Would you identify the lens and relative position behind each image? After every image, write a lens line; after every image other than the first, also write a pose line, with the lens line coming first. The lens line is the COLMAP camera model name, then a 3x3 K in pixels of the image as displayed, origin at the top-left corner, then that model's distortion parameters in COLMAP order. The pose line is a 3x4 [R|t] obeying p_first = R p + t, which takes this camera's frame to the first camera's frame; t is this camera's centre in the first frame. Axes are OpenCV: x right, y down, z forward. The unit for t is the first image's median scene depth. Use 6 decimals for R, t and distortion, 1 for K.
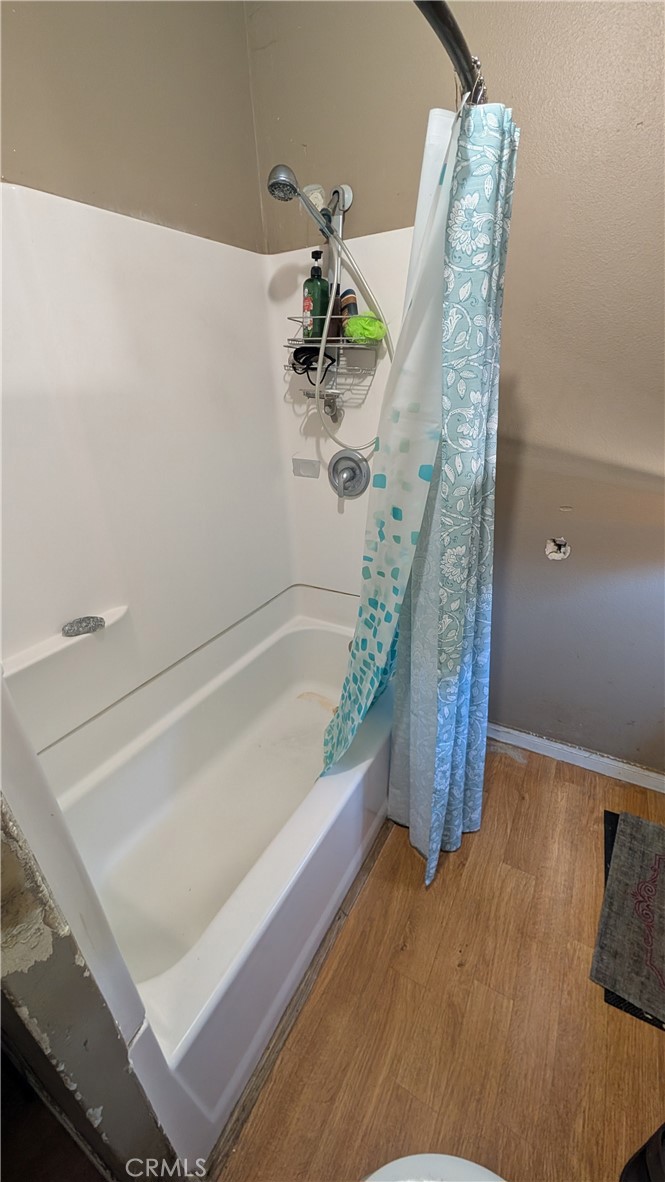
lens RADIAL K [[445.9, 0, 331.9], [0, 445.9, 592.1], [0, 0, 1]] dist [-0.000137, -0.000006]
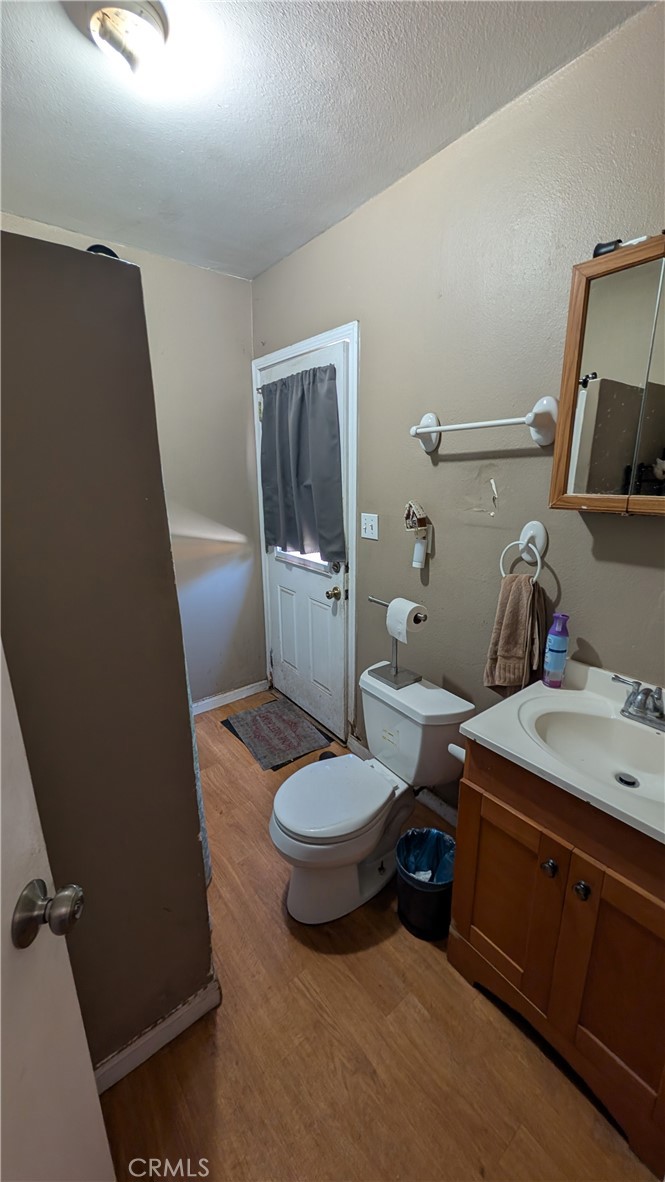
lens RADIAL K [[445.9, 0, 332.9], [0, 445.9, 588.8], [0, 0, 1]] dist [-0.000137, -0.000006]
pose [[0.372436, -0.206659, 0.904756, -0.858479], [0.388006, 0.920273, 0.050484, 0.112682], [-0.843056, 0.332249, 0.422928, -0.349397]]
